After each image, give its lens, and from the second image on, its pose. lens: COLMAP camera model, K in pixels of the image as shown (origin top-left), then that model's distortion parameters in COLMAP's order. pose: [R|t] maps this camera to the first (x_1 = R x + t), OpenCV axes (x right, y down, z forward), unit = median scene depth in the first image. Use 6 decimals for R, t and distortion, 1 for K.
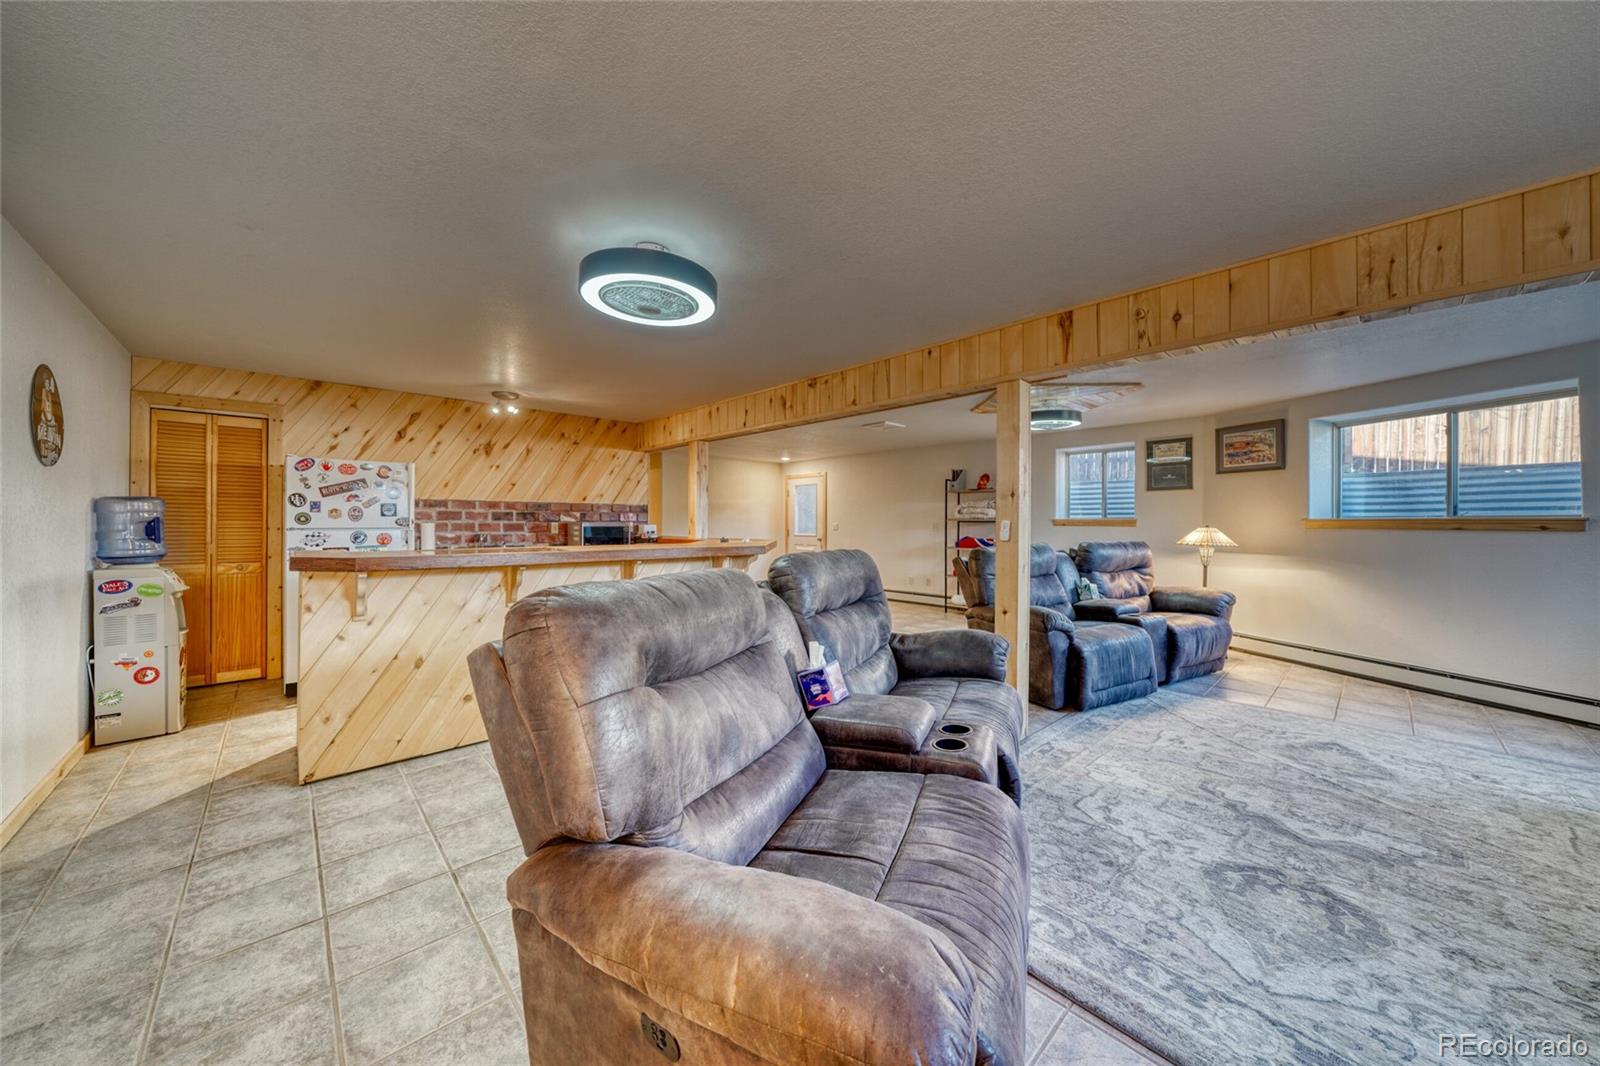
lens RADIAL K [[561.7, 0, 800.6], [0, 561.7, 527.6], [0, 0, 1]] dist [-0.006438, 0.000199]
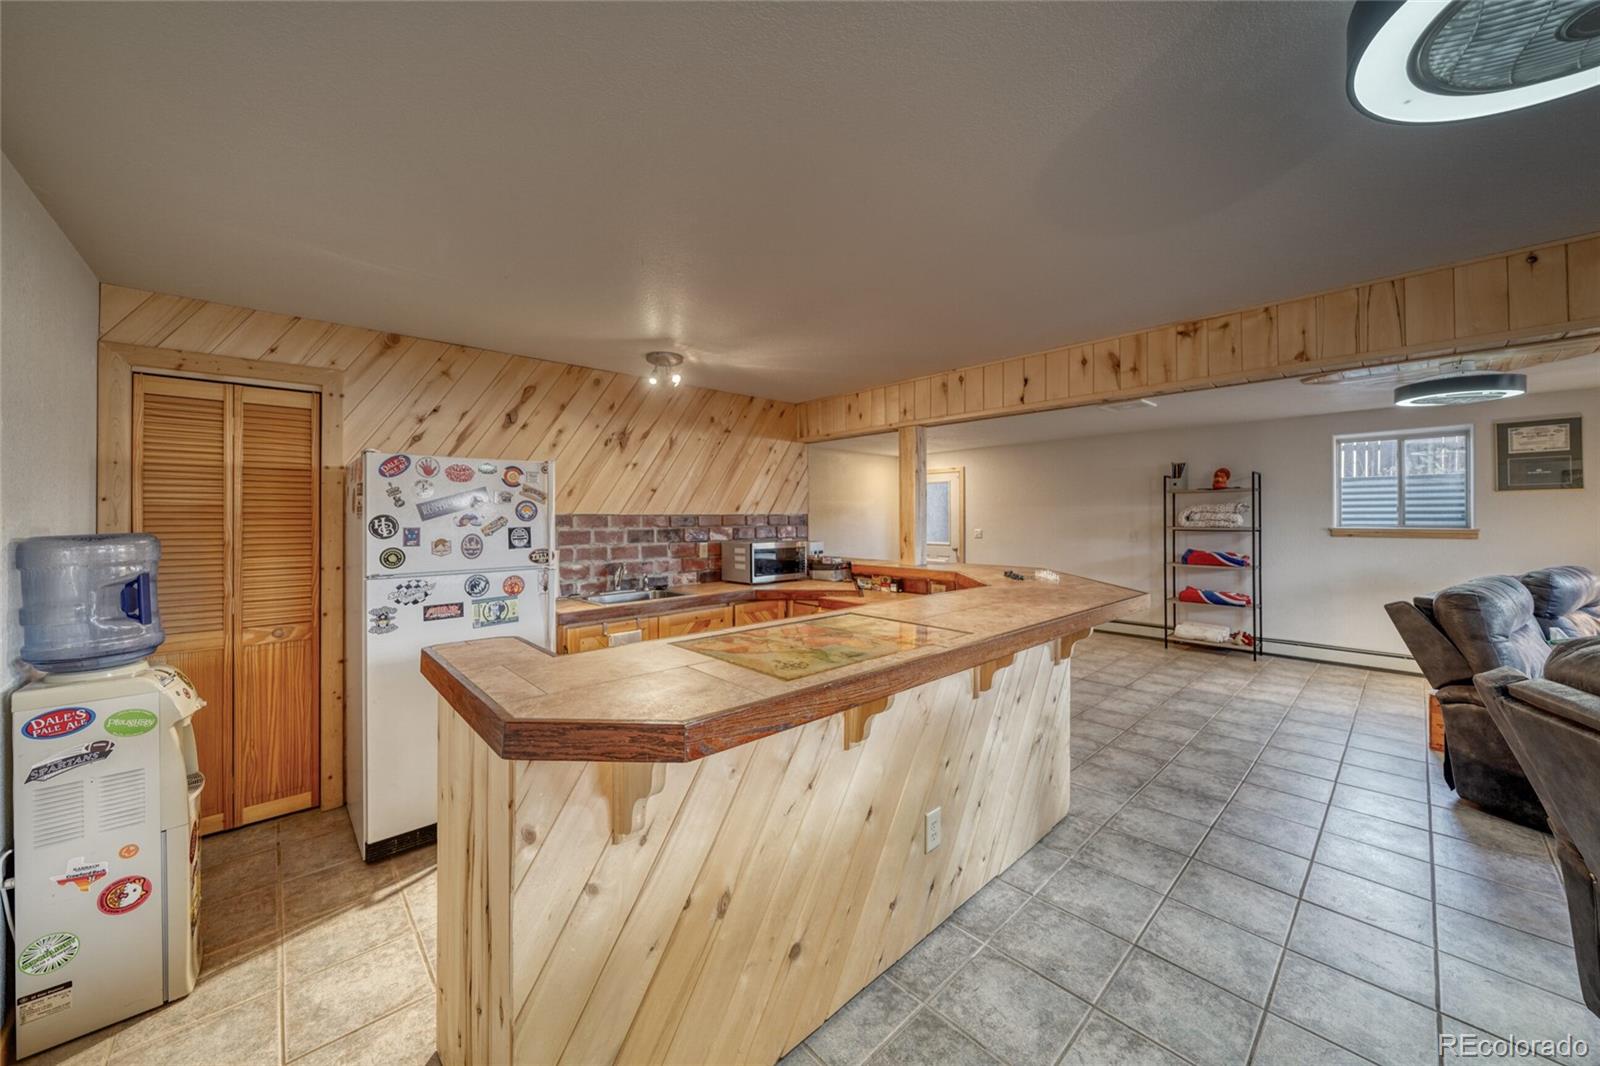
lens RADIAL K [[561.7, 0, 785.7], [0, 561.7, 516.6], [0, 0, 1]] dist [-0.006438, 0.000199]
pose [[0.999969, -0.007891, -0.000596, -0.436695], [0.007887, 0.999952, -0.005845, -0.048583], [0.000642, 0.005840, 0.999983, 0.377268]]
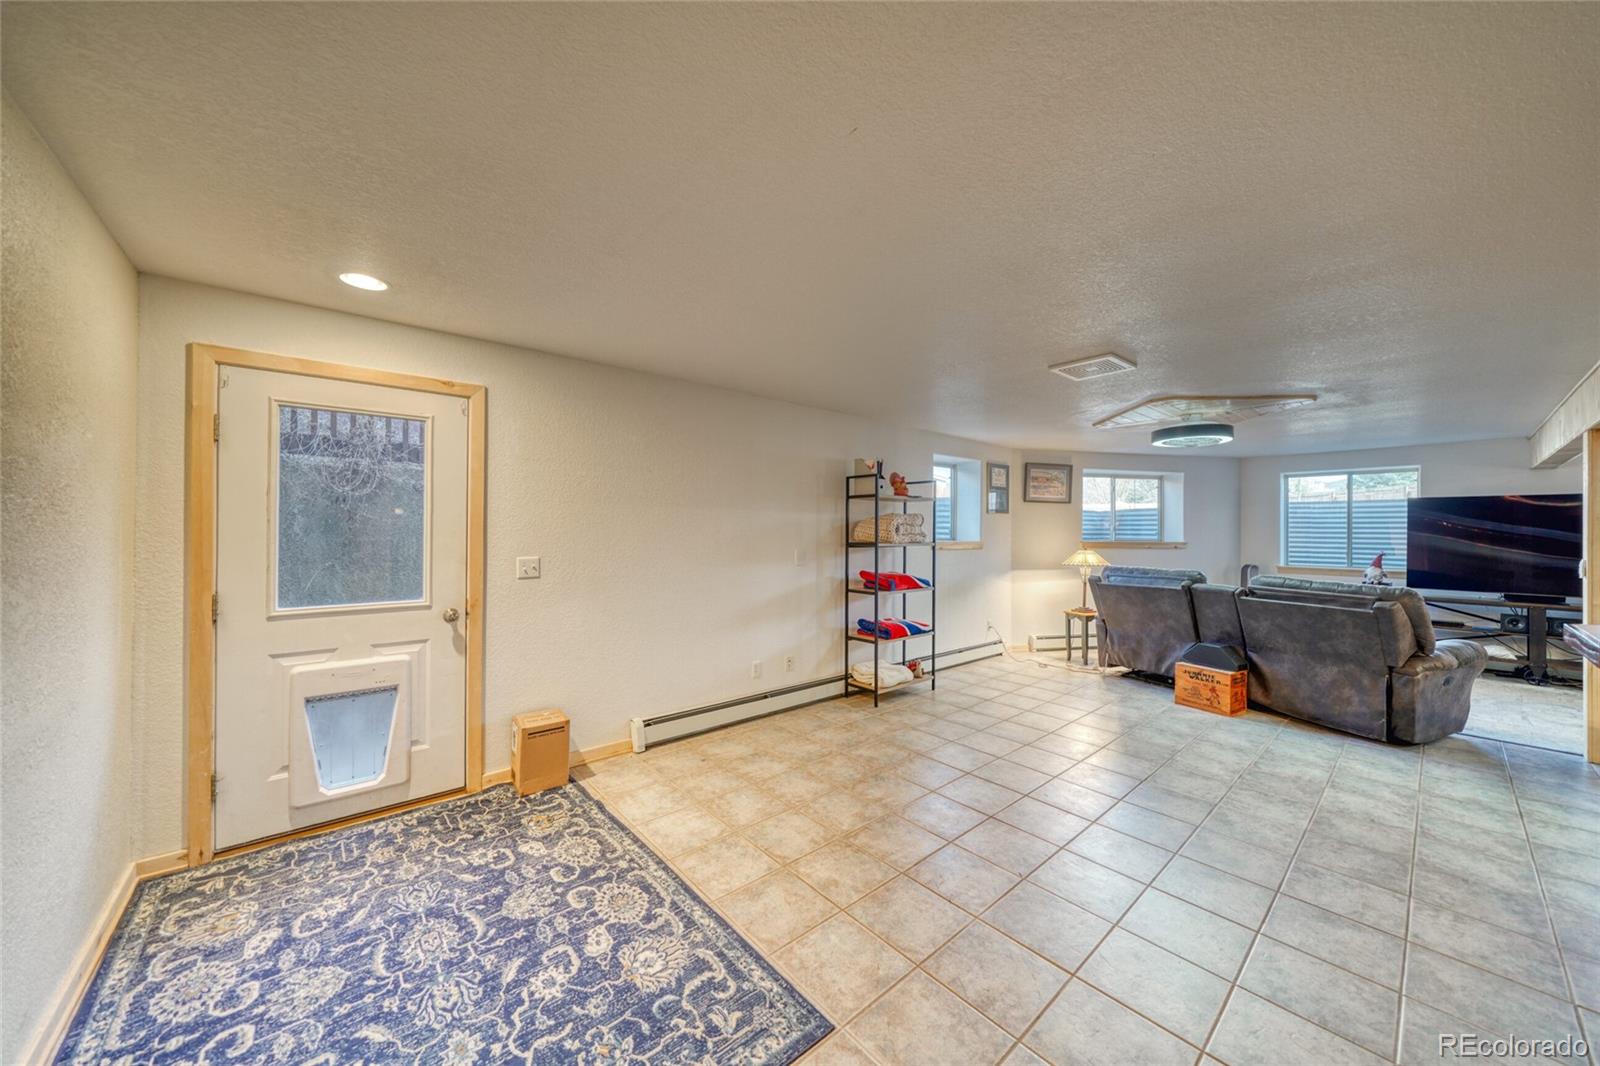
lens RADIAL K [[561.7, 0, 789.0], [0, 561.7, 532.3], [0, 0, 1]] dist [-0.006438, 0.000199]
pose [[0.046418, -0.002680, 0.998919, -0.526418], [0.004806, 0.999985, 0.002459, -0.046120], [-0.998911, 0.004686, 0.046430, 1.742961]]
